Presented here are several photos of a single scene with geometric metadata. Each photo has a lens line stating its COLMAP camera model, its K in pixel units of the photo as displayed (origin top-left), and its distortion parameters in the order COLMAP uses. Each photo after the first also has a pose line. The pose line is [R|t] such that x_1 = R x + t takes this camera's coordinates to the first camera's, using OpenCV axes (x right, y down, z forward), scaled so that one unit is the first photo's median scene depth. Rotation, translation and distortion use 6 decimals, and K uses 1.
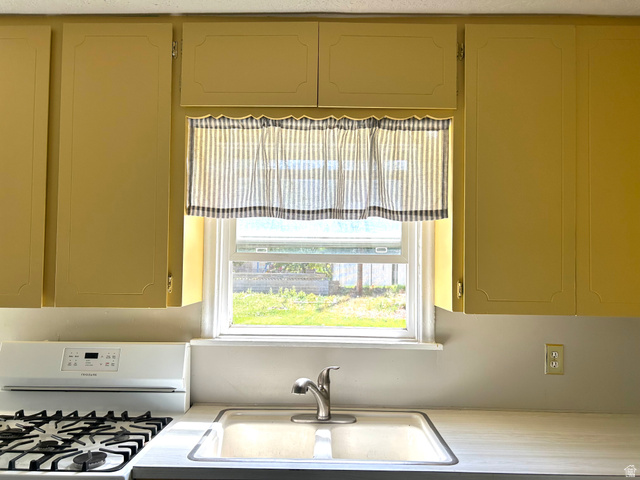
lens RADIAL K [[481.1, 0, 318.4], [0, 481.1, 244.6], [0, 0, 1]] dist [0.039963, -0.041517]
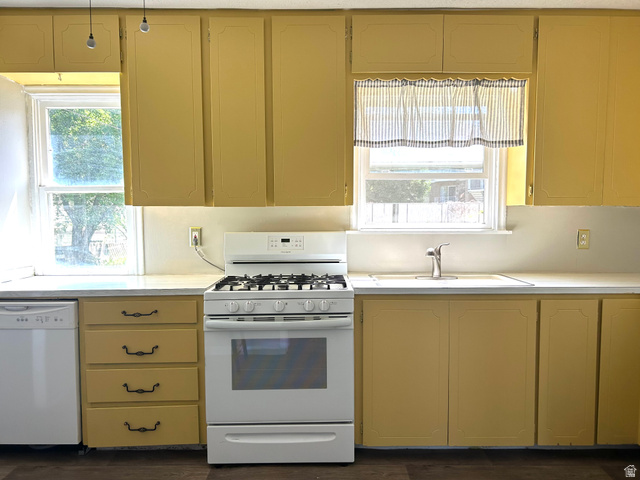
lens RADIAL K [[481.1, 0, 325.5], [0, 481.1, 238.6], [0, 0, 1]] dist [0.039963, -0.041517]
pose [[0.999466, -0.017068, 0.027854, -0.408815], [0.014084, 0.994476, 0.104014, 0.071100], [-0.029475, -0.103566, 0.994186, -0.548690]]
